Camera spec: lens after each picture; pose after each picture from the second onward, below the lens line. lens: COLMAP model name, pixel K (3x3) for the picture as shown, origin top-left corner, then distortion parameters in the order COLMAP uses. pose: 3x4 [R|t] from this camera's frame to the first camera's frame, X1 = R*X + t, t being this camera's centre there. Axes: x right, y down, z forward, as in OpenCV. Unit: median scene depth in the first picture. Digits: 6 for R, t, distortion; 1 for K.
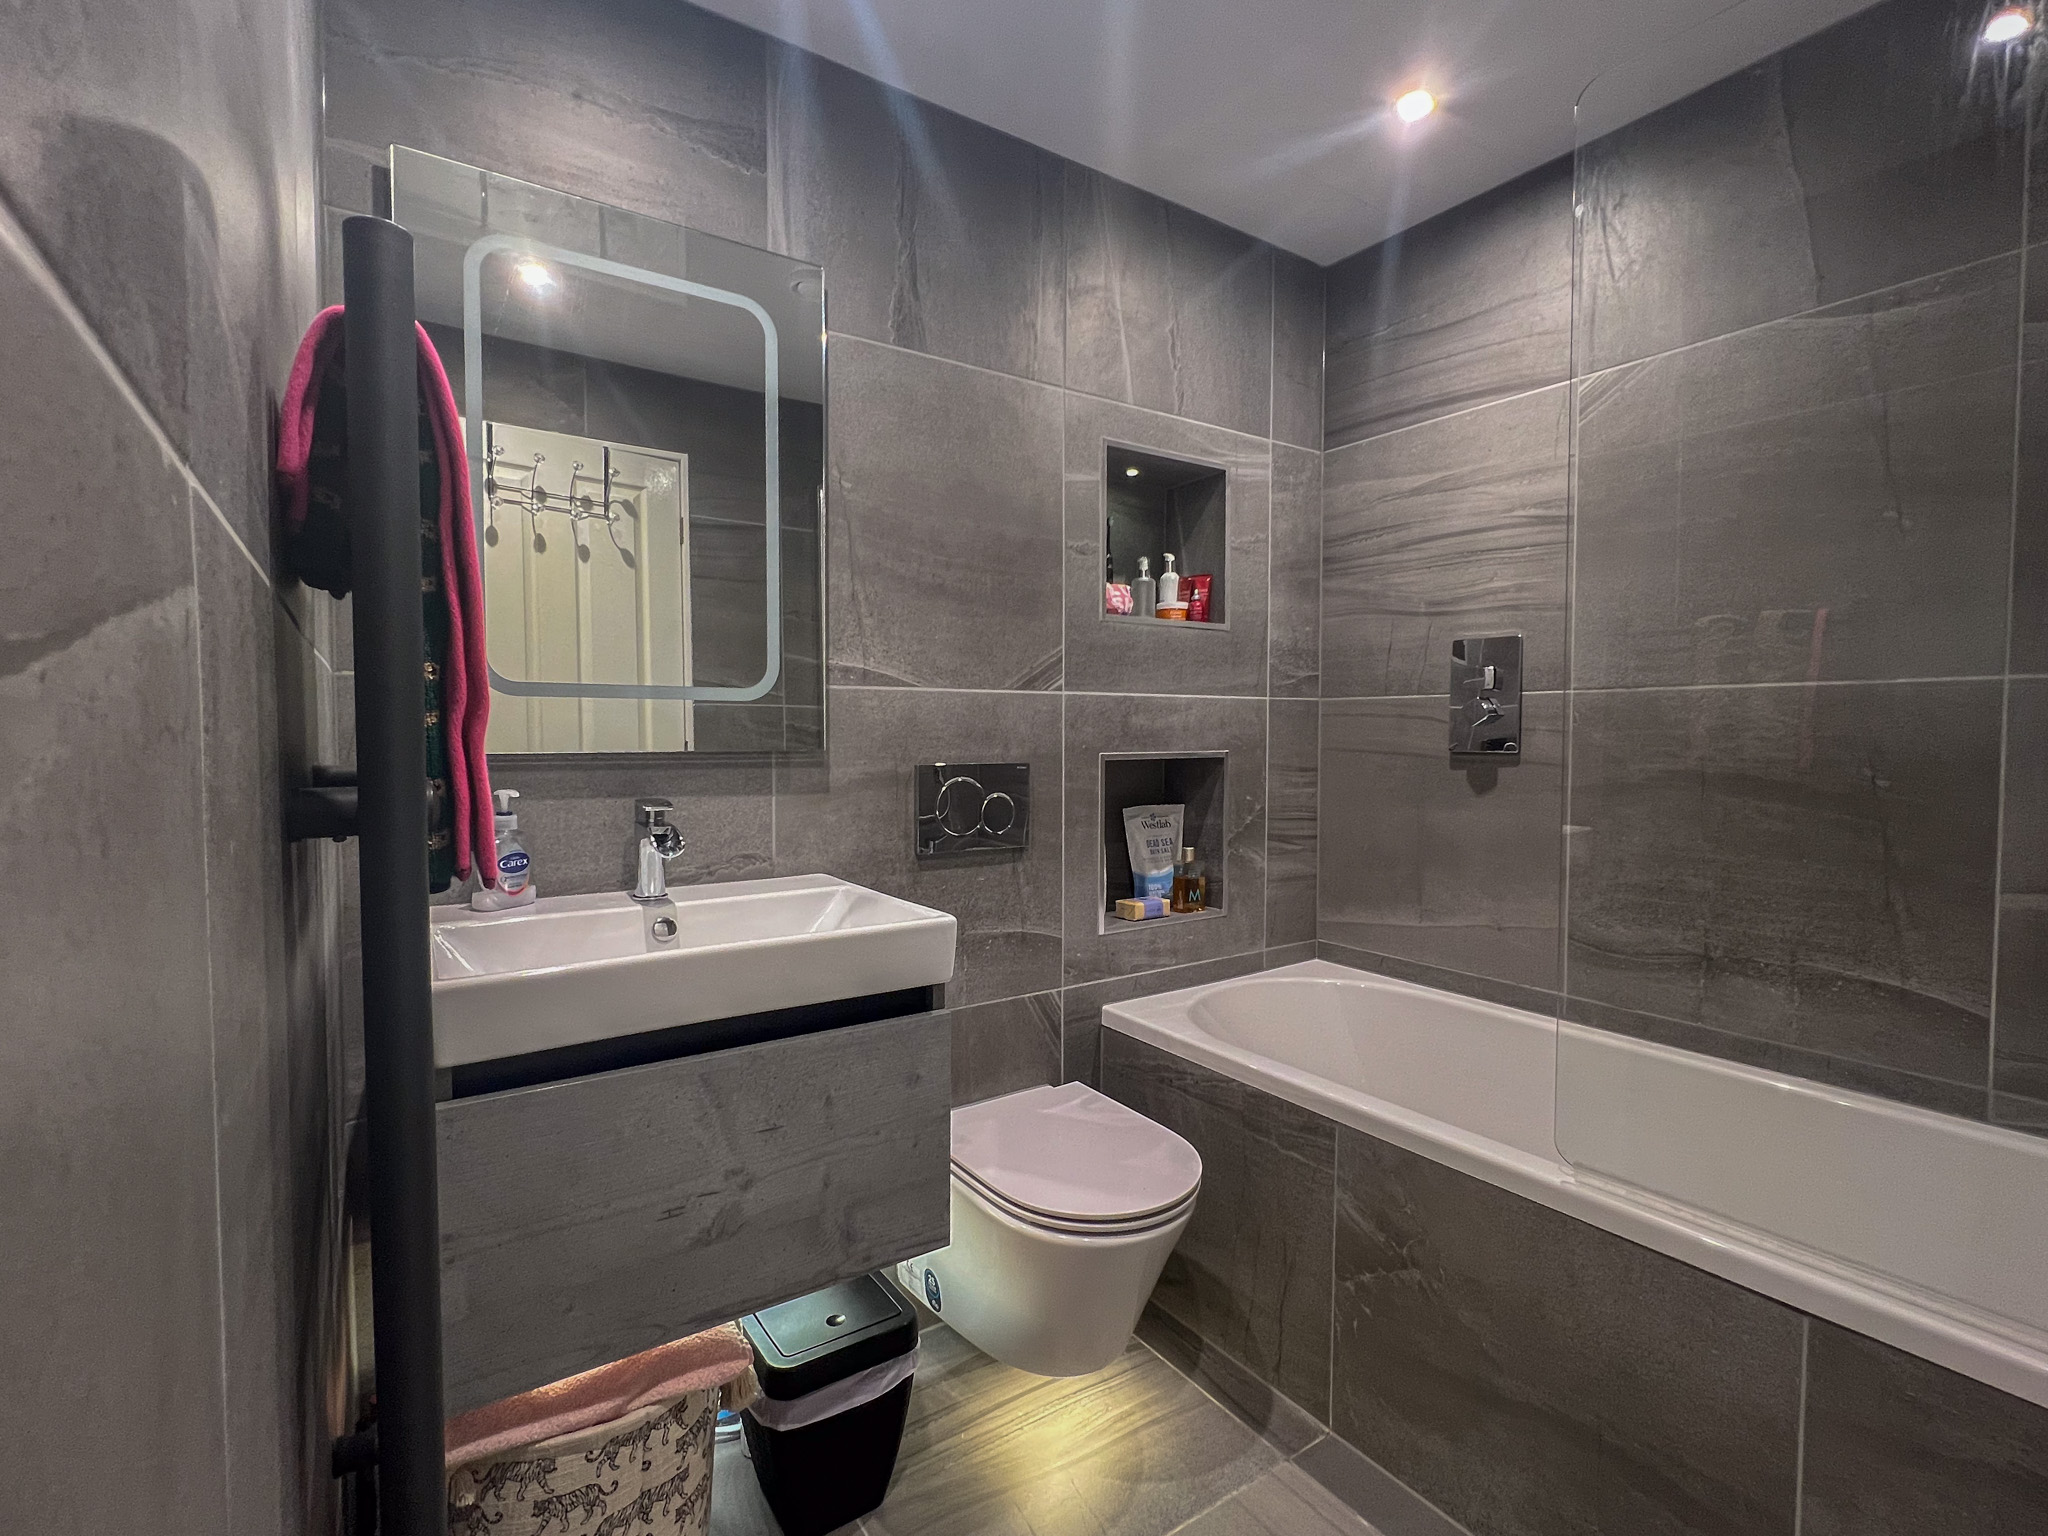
lens RADIAL K [[961.0, 0, 1021.3], [0, 961.0, 768.6], [0, 0, 1]] dist [-0.001351, -0.000282]
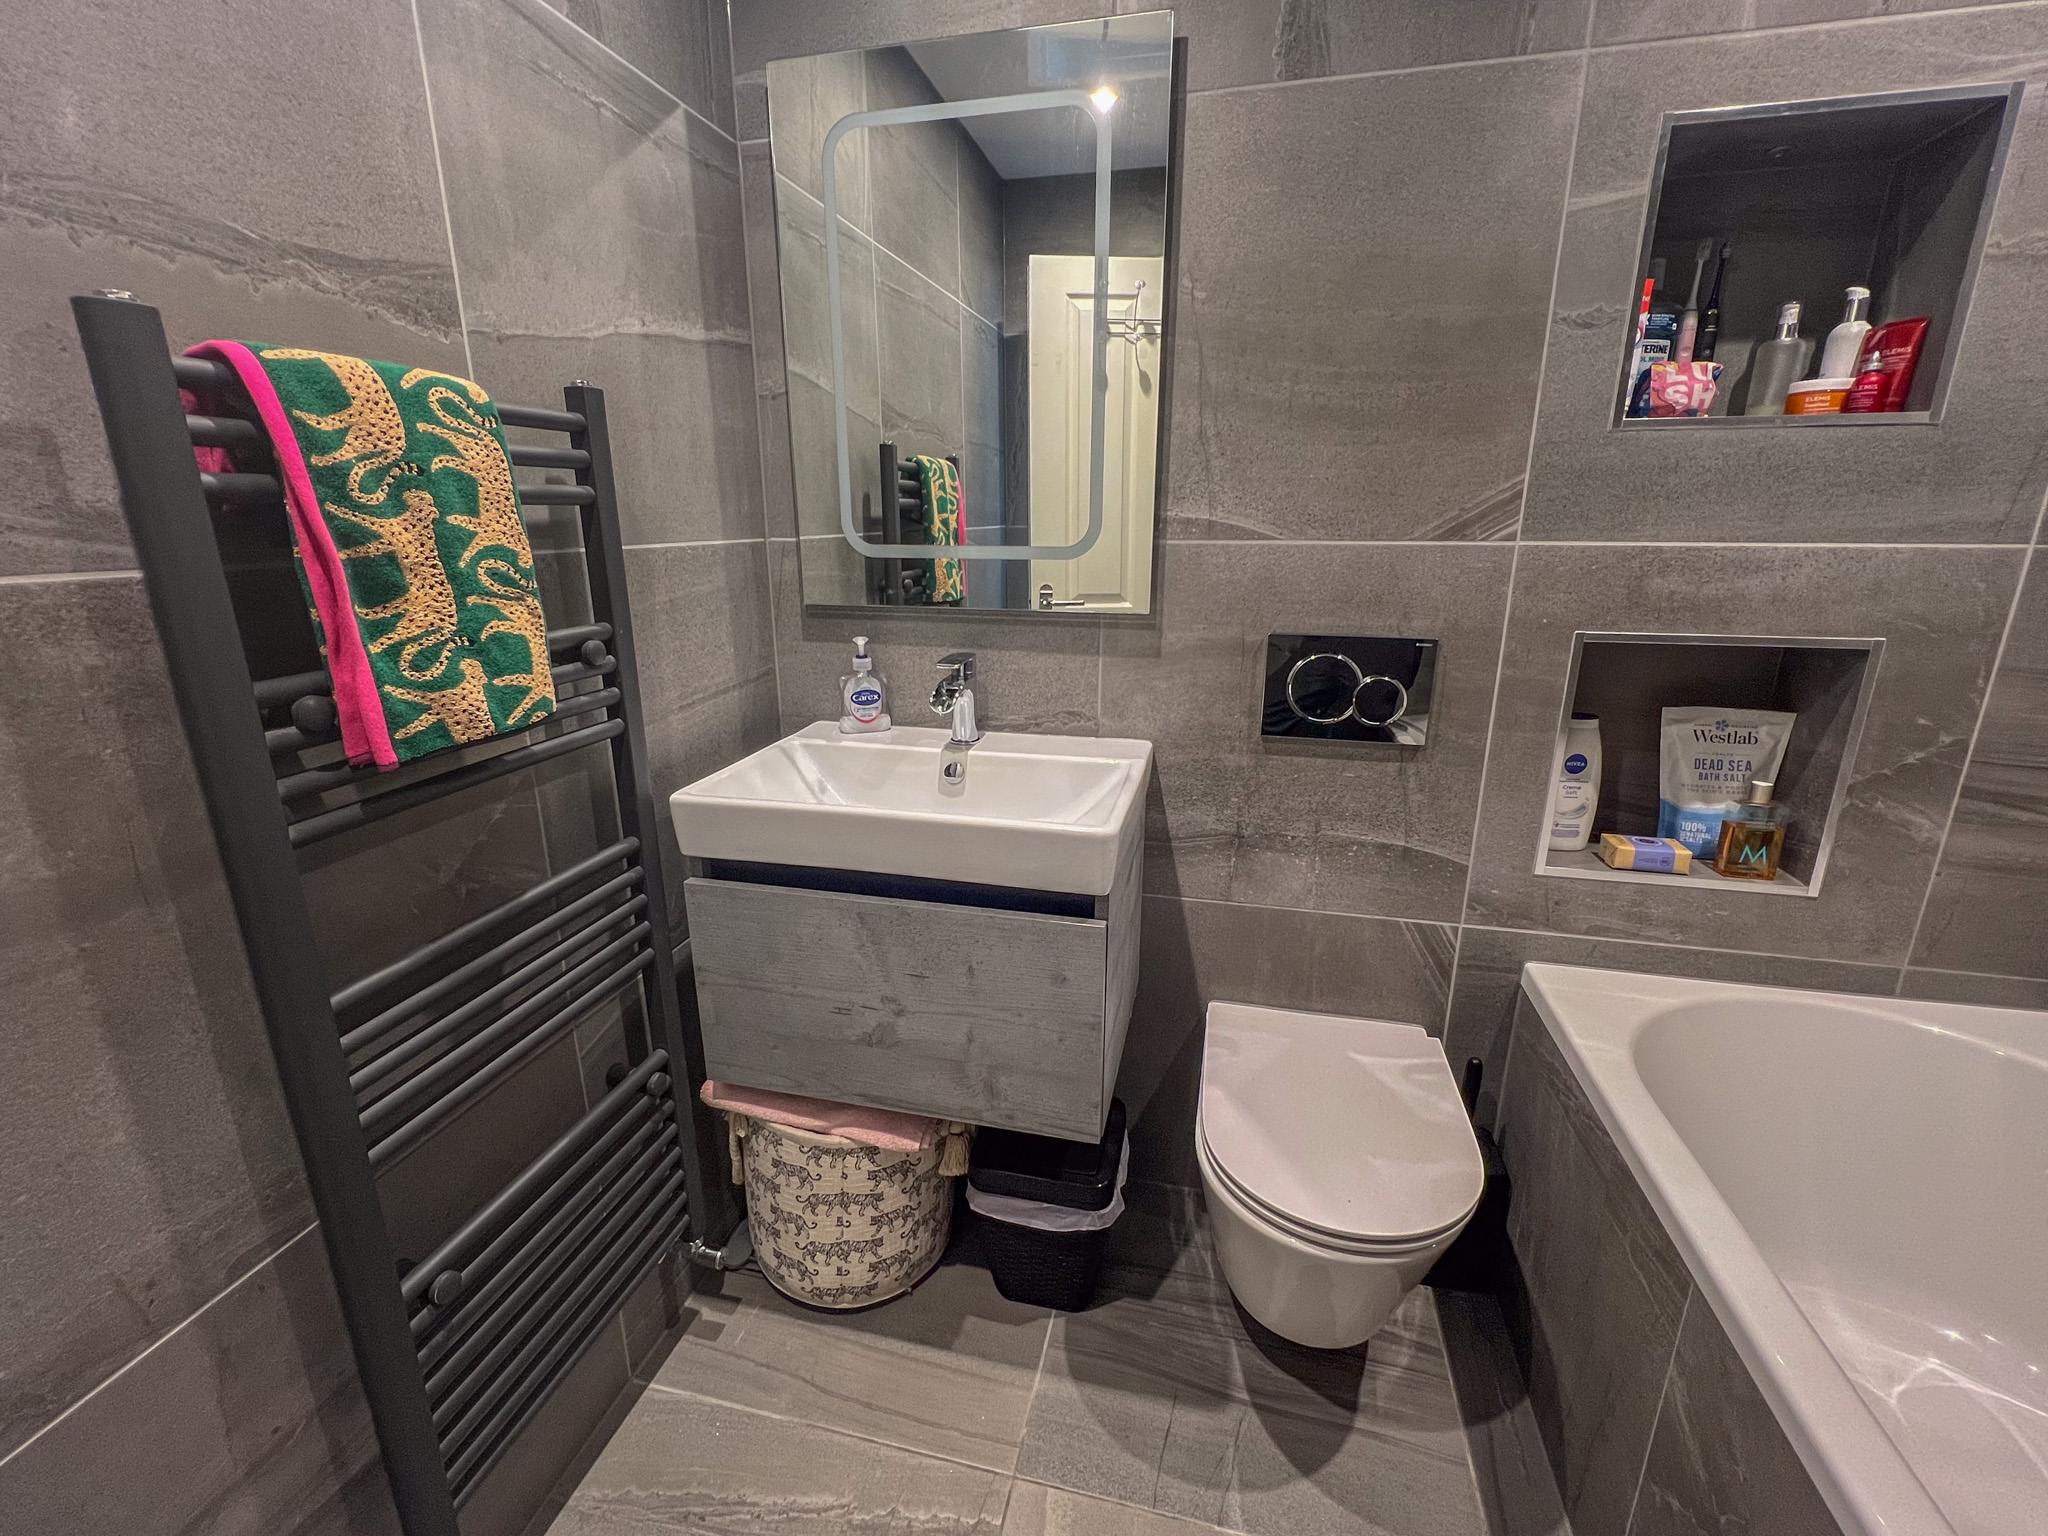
lens RADIAL K [[890.7, 0, 1021.6], [0, 890.7, 769.8], [0, 0, 1]] dist [-0.003572, -0.000641]
pose [[0.666880, 0.202795, -0.717039, 0.321816], [-0.027844, 0.968365, 0.247980, -0.073099], [0.744644, -0.145408, 0.651430, 0.283622]]
